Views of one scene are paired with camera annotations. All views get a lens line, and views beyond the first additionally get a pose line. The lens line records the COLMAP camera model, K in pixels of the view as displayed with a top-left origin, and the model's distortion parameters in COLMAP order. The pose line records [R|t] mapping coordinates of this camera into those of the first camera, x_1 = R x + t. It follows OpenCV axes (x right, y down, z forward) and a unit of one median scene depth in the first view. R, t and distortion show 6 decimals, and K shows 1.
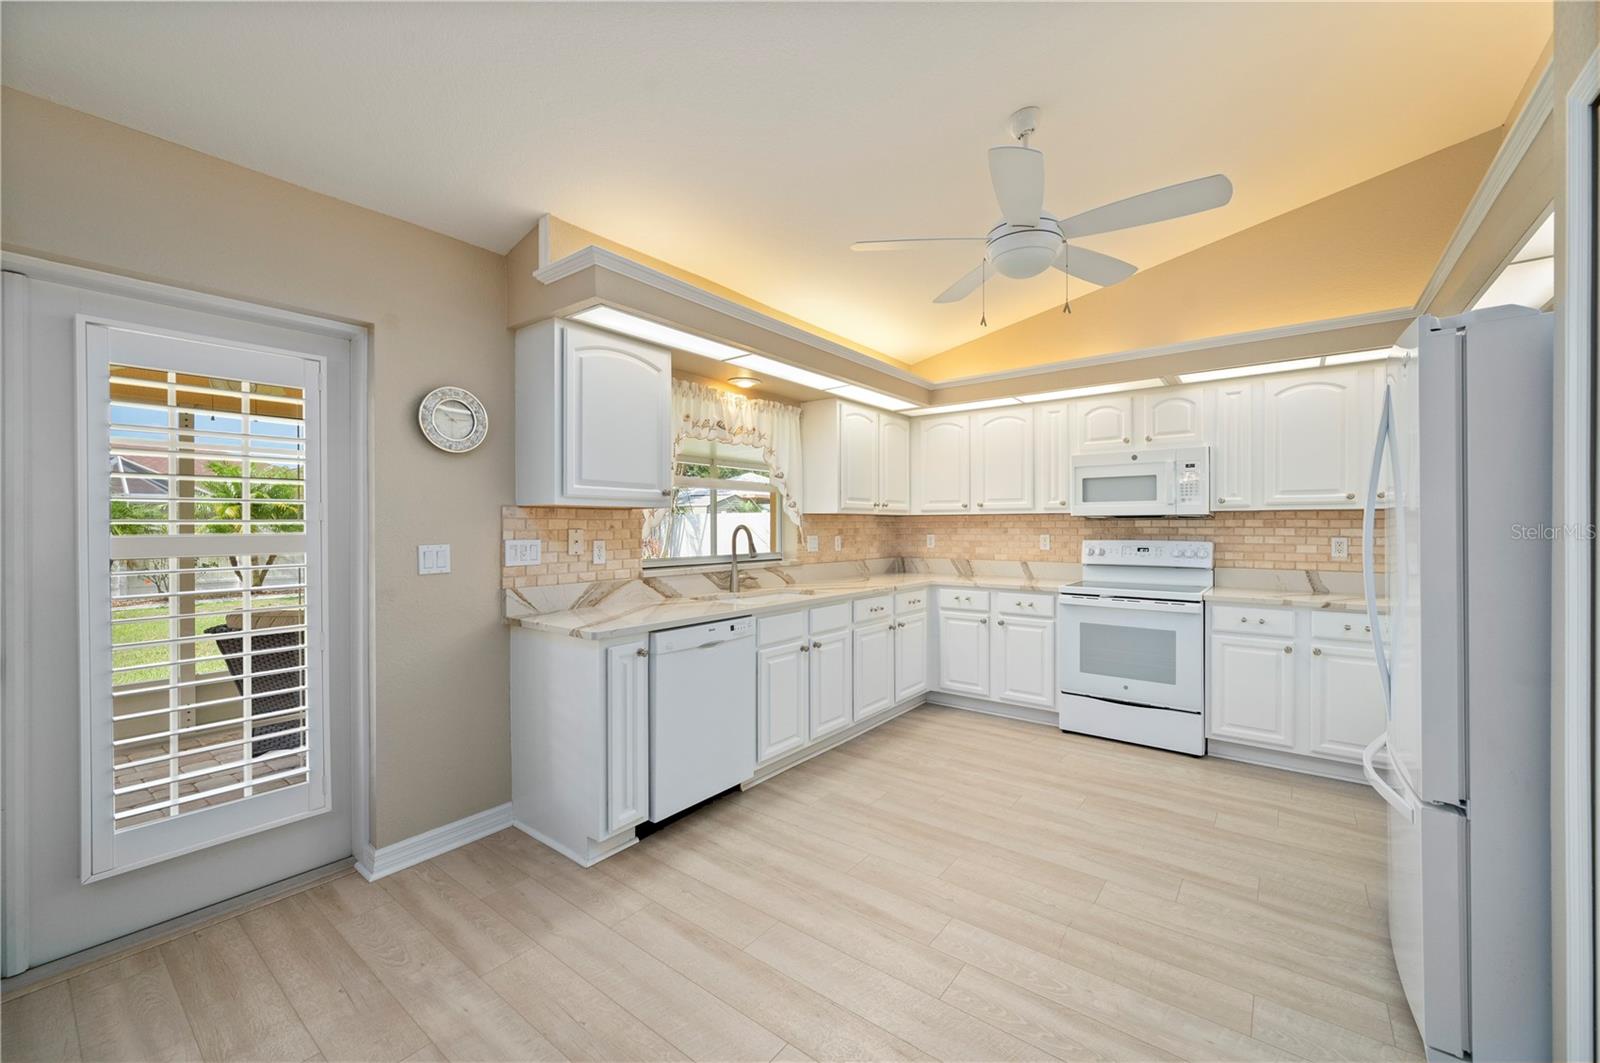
lens RADIAL K [[634.3, 0, 798.1], [0, 634.3, 546.1], [0, 0, 1]] dist [0.001168, -0.000254]
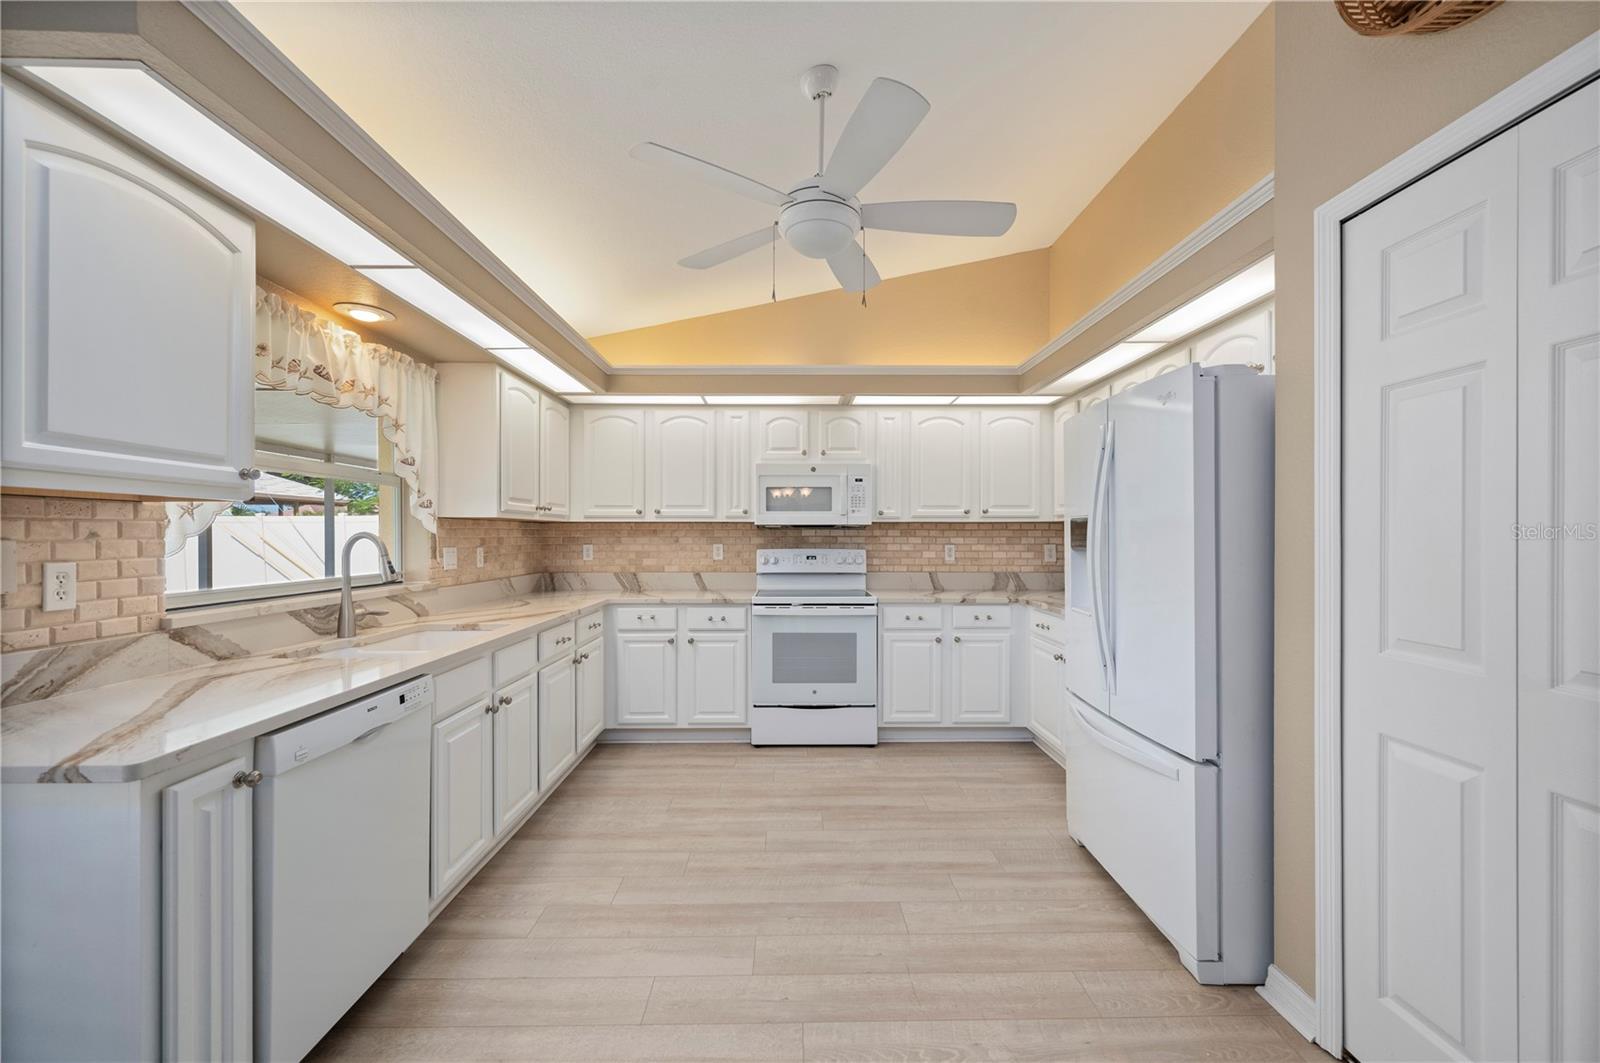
lens RADIAL K [[634.3, 0, 798.1], [0, 634.3, 546.1], [0, 0, 1]] dist [0.001168, -0.000254]
pose [[0.775727, -0.008950, 0.631006, -0.149926], [0.018104, 0.999803, -0.008075, -0.005881], [-0.630809, 0.017688, 0.775736, 0.214107]]
